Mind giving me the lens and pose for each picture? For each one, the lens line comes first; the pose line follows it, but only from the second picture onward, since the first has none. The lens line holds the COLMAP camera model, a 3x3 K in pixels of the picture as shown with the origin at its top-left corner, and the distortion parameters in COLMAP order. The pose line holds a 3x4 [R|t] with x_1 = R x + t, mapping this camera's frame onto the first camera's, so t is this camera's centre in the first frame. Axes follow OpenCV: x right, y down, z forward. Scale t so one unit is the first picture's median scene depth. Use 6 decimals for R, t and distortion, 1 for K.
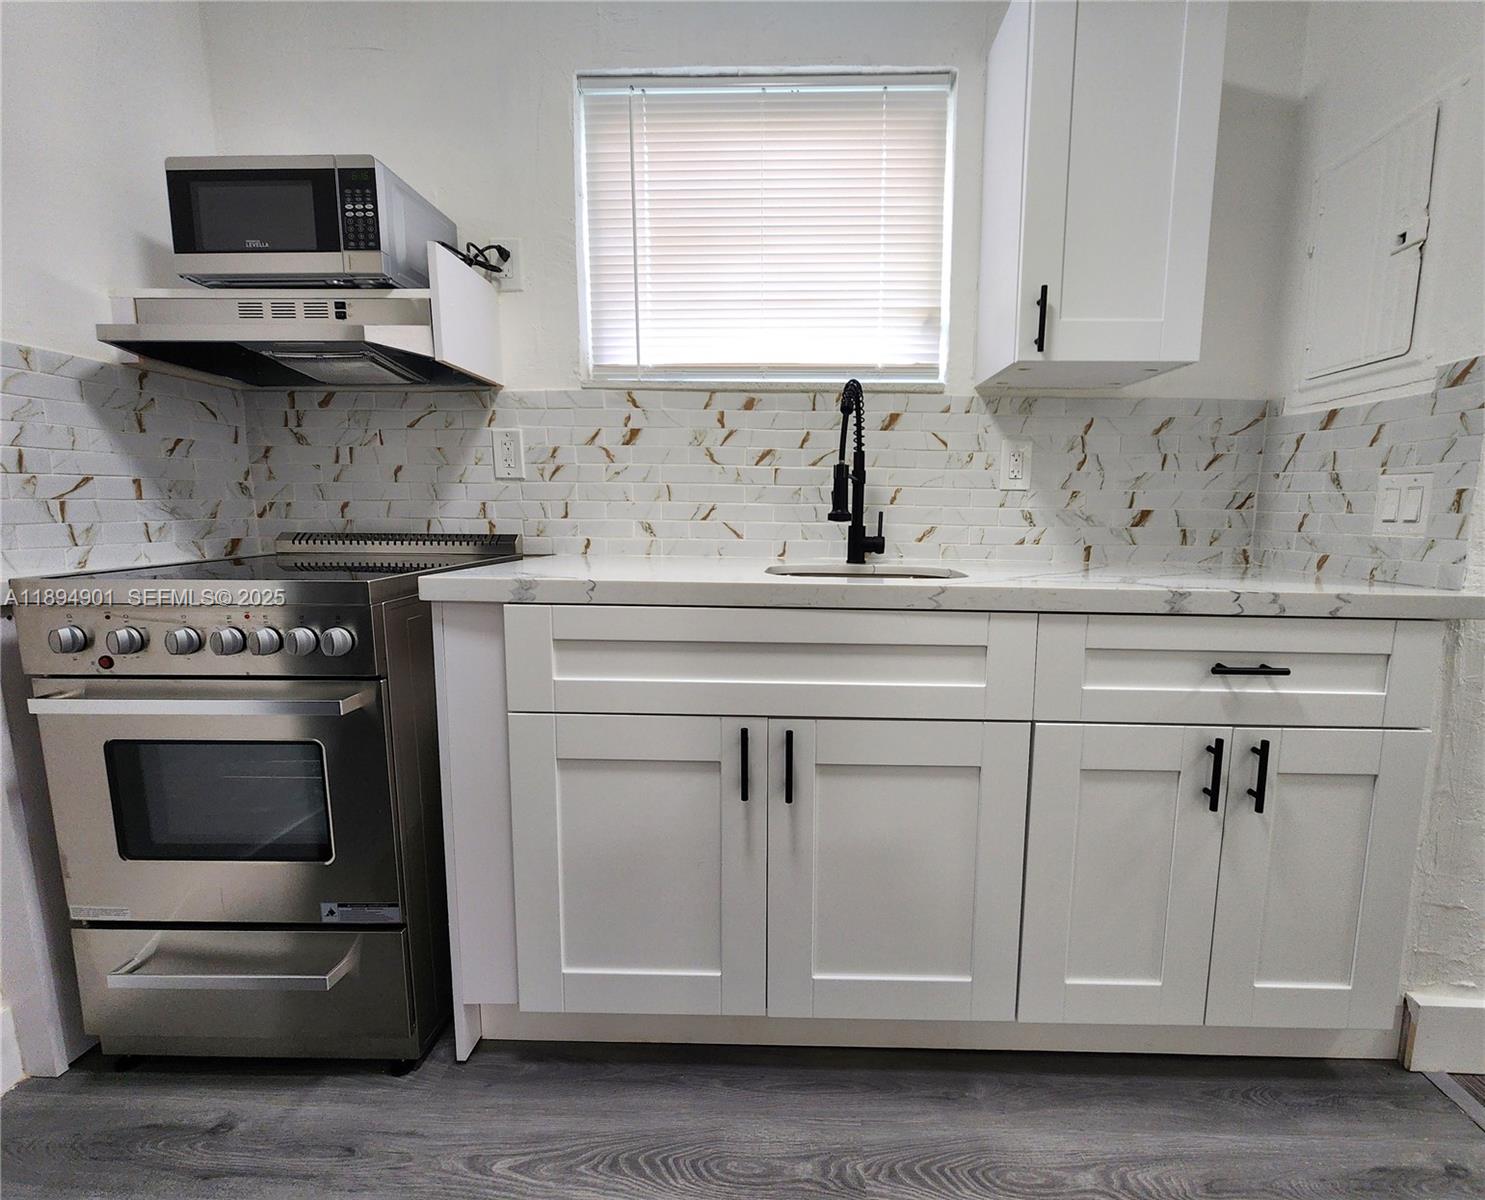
lens RADIAL K [[661.2, 0, 796.3], [0, 661.2, 593.4], [0, 0, 1]] dist [0.003156, 0.000391]
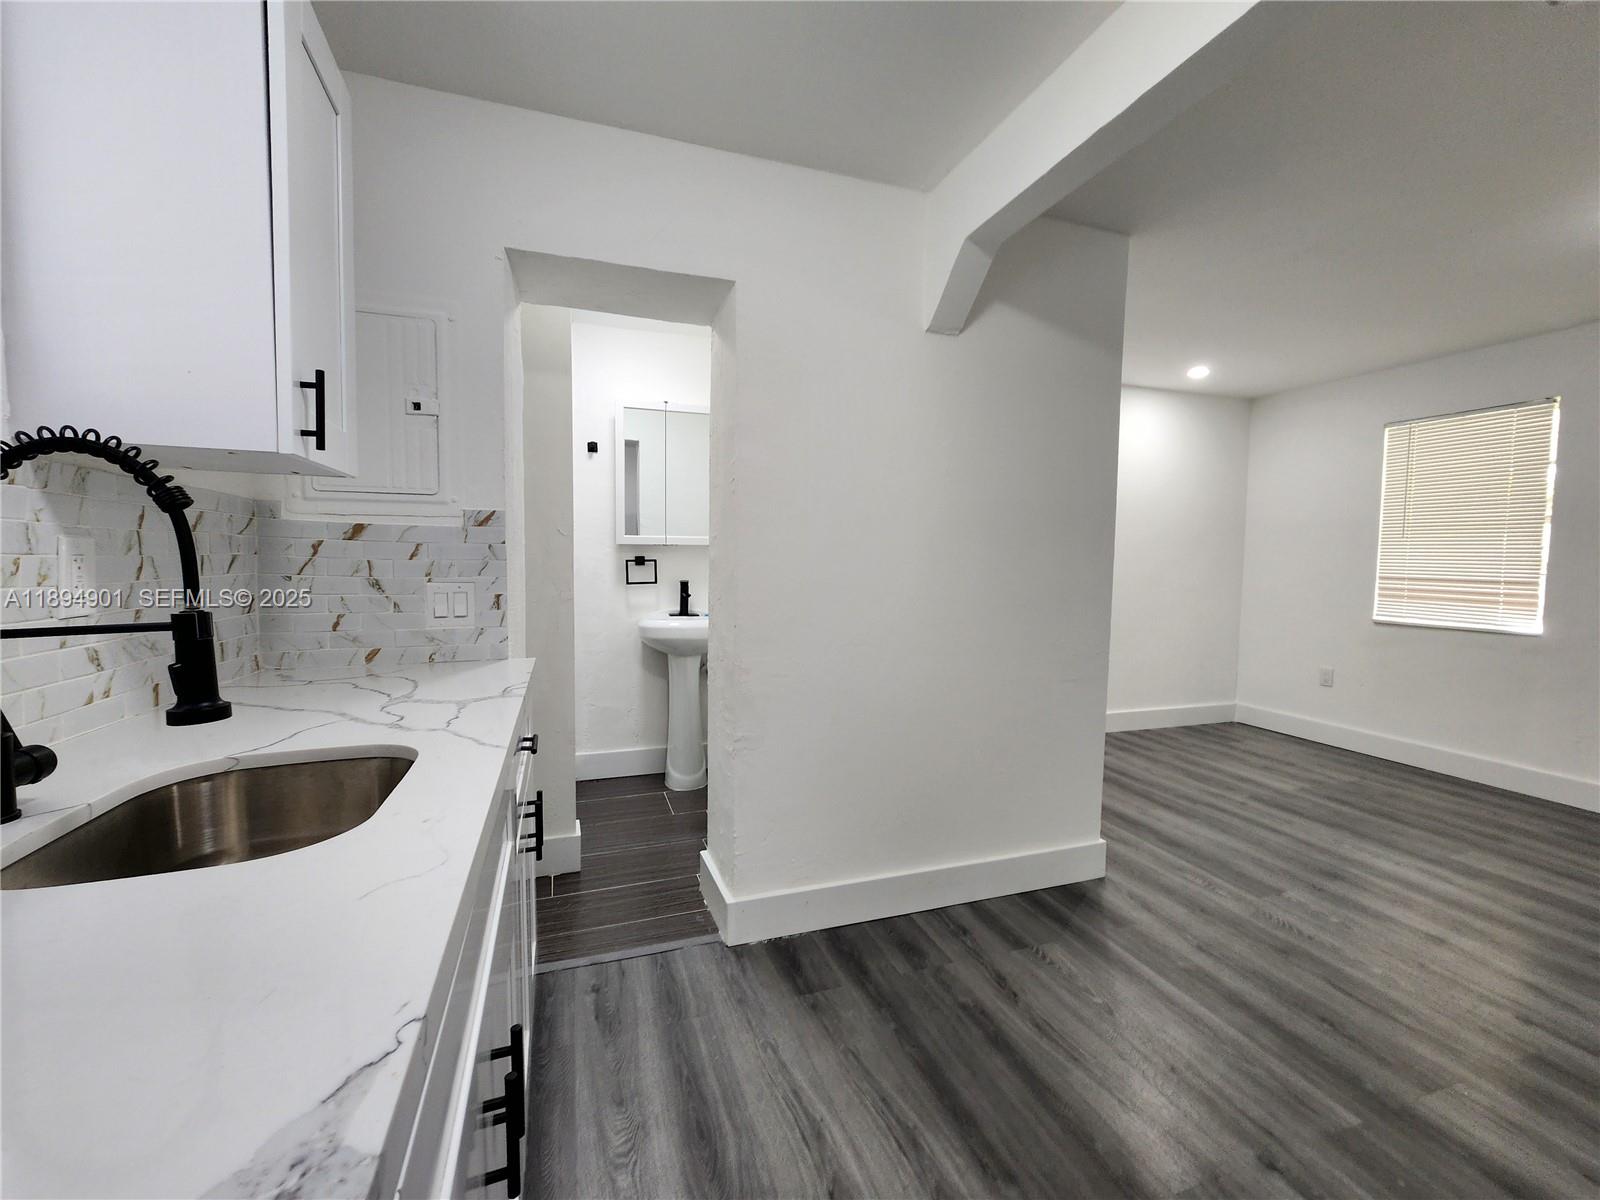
lens RADIAL K [[662.3, 0, 800.7], [0, 662.3, 593.8], [0, 0, 1]] dist [0.001059, 0.000413]
pose [[-0.352110, -0.066675, 0.933581, -0.468450], [0.108844, 0.987775, 0.111597, -0.176621], [-0.929608, 0.140909, -0.340549, 0.608478]]
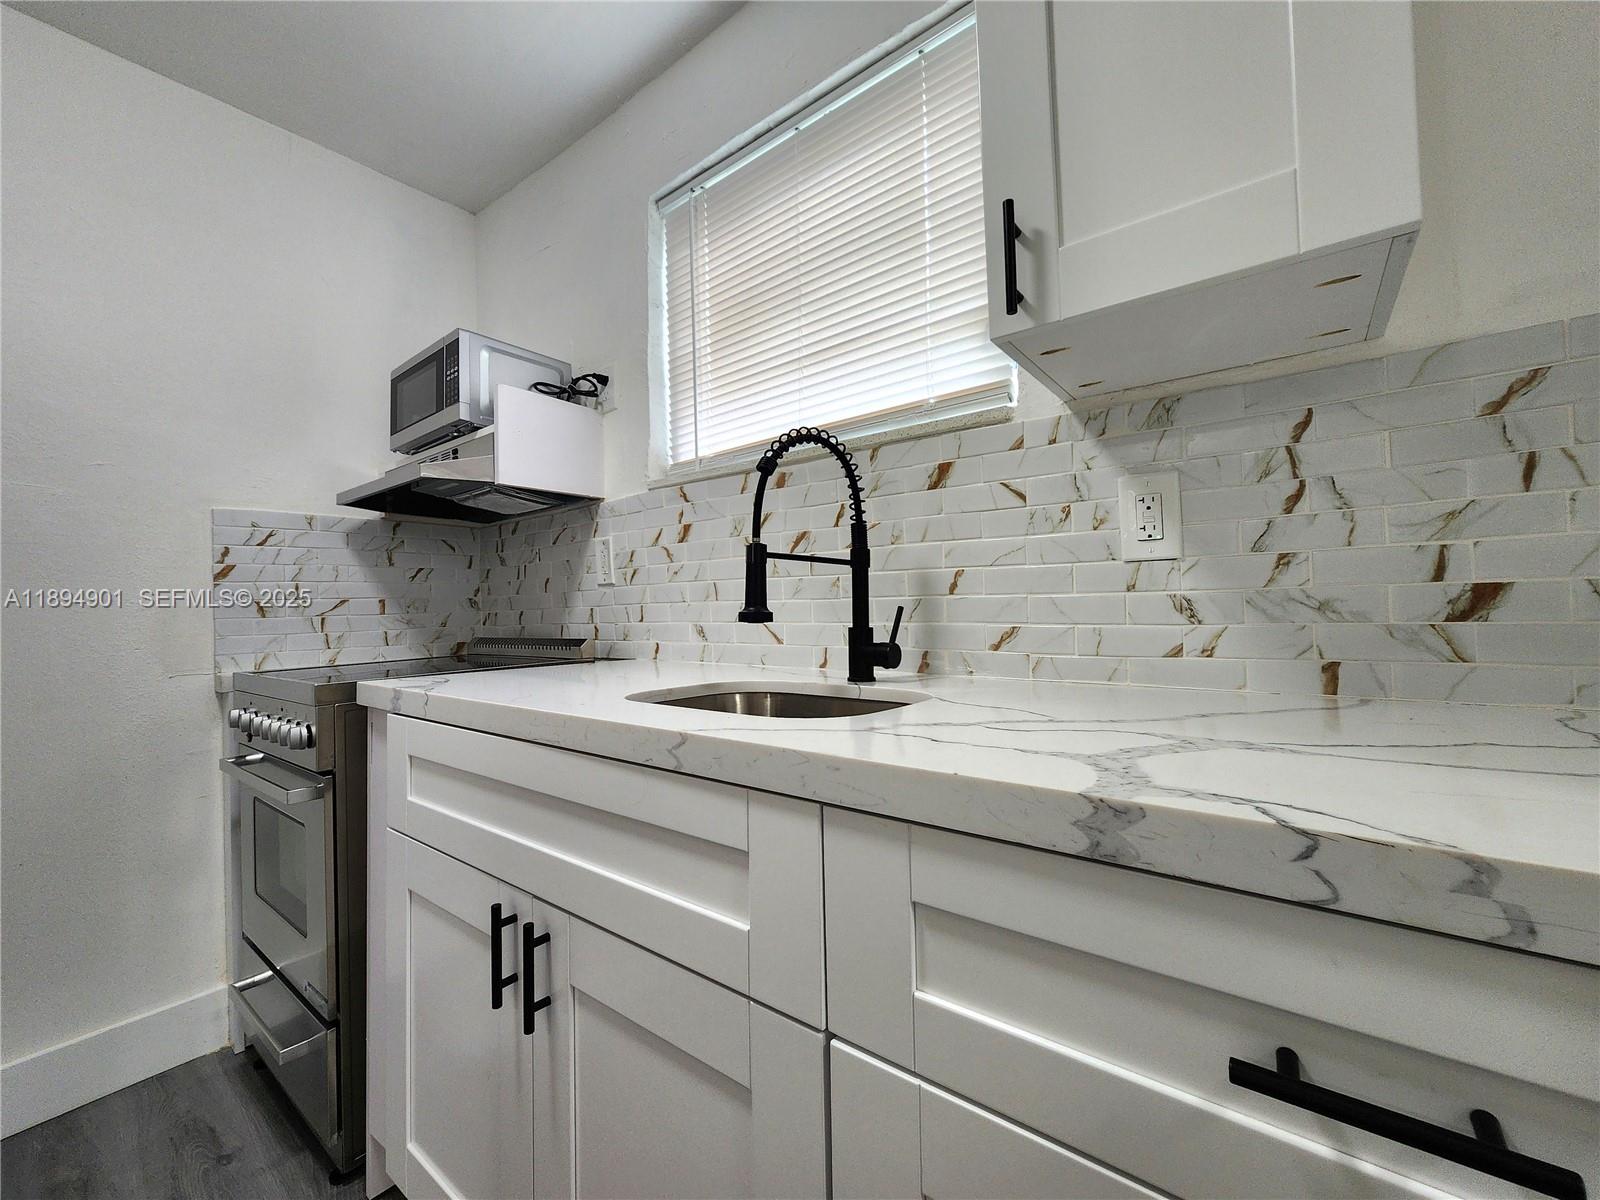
lens RADIAL K [[662.3, 0, 800.7], [0, 662.3, 593.8], [0, 0, 1]] dist [0.001059, 0.000413]
pose [[0.792029, -0.041627, -0.609063, 0.445970], [-0.047398, 0.990468, -0.129331, -0.041568], [0.608641, 0.131303, 0.782506, 0.390115]]
